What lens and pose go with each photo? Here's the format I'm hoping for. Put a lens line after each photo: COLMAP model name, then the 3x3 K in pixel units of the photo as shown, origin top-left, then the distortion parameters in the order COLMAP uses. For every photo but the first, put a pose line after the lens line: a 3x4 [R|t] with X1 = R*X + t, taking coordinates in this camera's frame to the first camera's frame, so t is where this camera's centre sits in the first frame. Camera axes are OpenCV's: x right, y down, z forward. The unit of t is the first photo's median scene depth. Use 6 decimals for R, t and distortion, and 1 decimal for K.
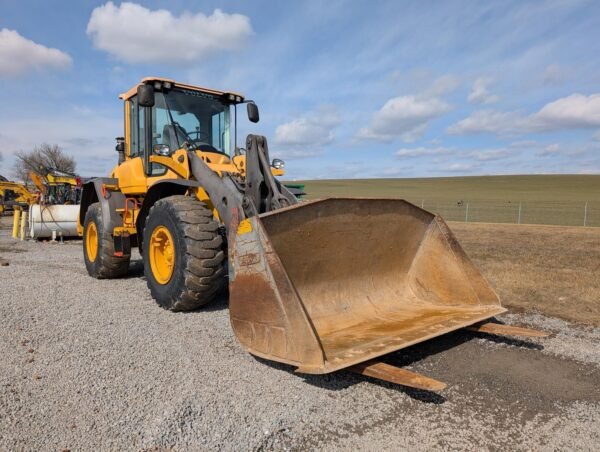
lens RADIAL K [[428.6, 0, 294.0], [0, 428.6, 227.6], [0, 0, 1]] dist [0.021001, 0.001122]
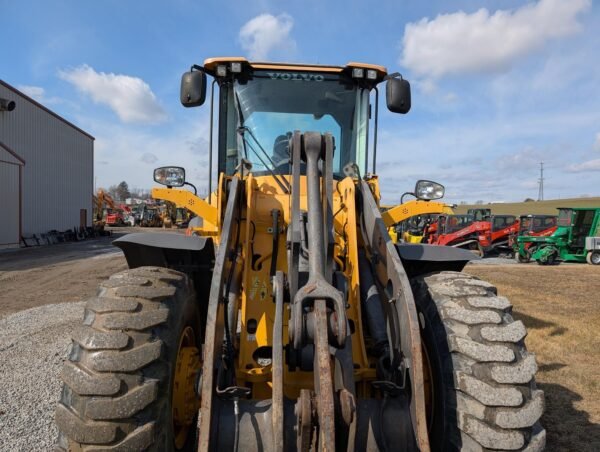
lens RADIAL K [[428.6, 0, 305.2], [0, 428.6, 226.5], [0, 0, 1]] dist [0.021001, 0.001122]
pose [[0.812726, 0.020609, -0.582281, 0.170633], [-0.047482, 0.998393, -0.030937, -0.116180], [0.580708, 0.052791, 0.812399, 0.704295]]
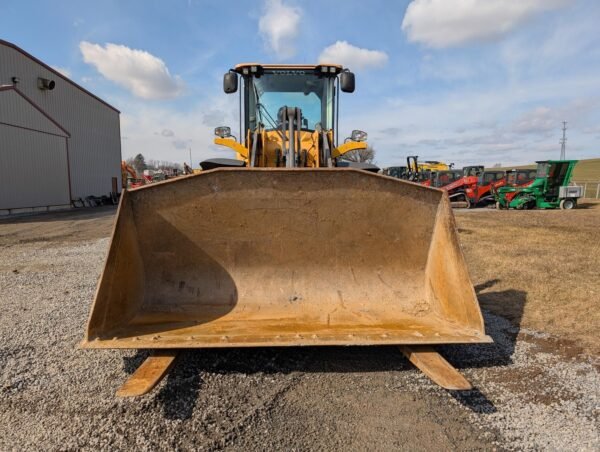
lens RADIAL K [[428.6, 0, 300.6], [0, 428.6, 224.7], [0, 0, 1]] dist [0.021001, 0.001122]
pose [[0.786401, 0.044935, -0.616080, 0.559762], [-0.026052, 0.998876, 0.039601, 0.003653], [0.617167, -0.015092, 0.786687, 0.290142]]
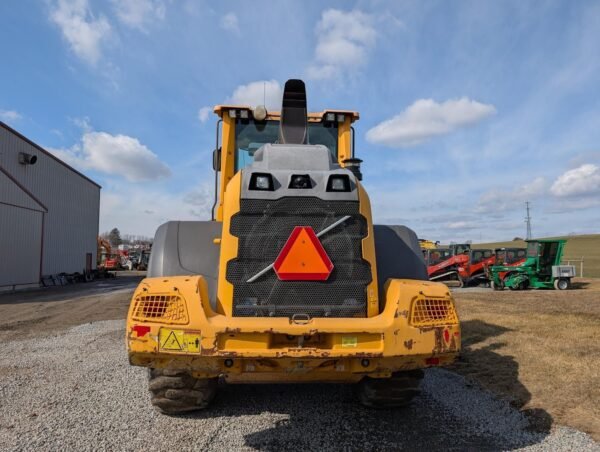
lens RADIAL K [[428.6, 0, 299.8], [0, 428.6, 222.2], [0, 0, 1]] dist [0.021001, 0.001122]
pose [[0.817811, -0.059218, -0.572432, 0.370904], [-0.027432, 0.989550, -0.141560, -0.025809], [0.574833, 0.131472, 0.807640, 0.346144]]
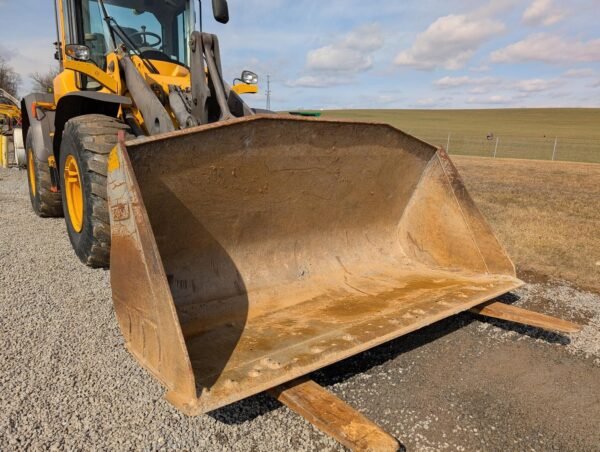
lens RADIAL K [[428.6, 0, 304.5], [0, 428.6, 226.8], [0, 0, 1]] dist [0.021001, 0.001122]
pose [[0.999195, 0.025252, -0.031171, 0.124680], [-0.020132, 0.987733, 0.154847, -0.005846], [0.034699, -0.154095, 0.987447, 0.244017]]
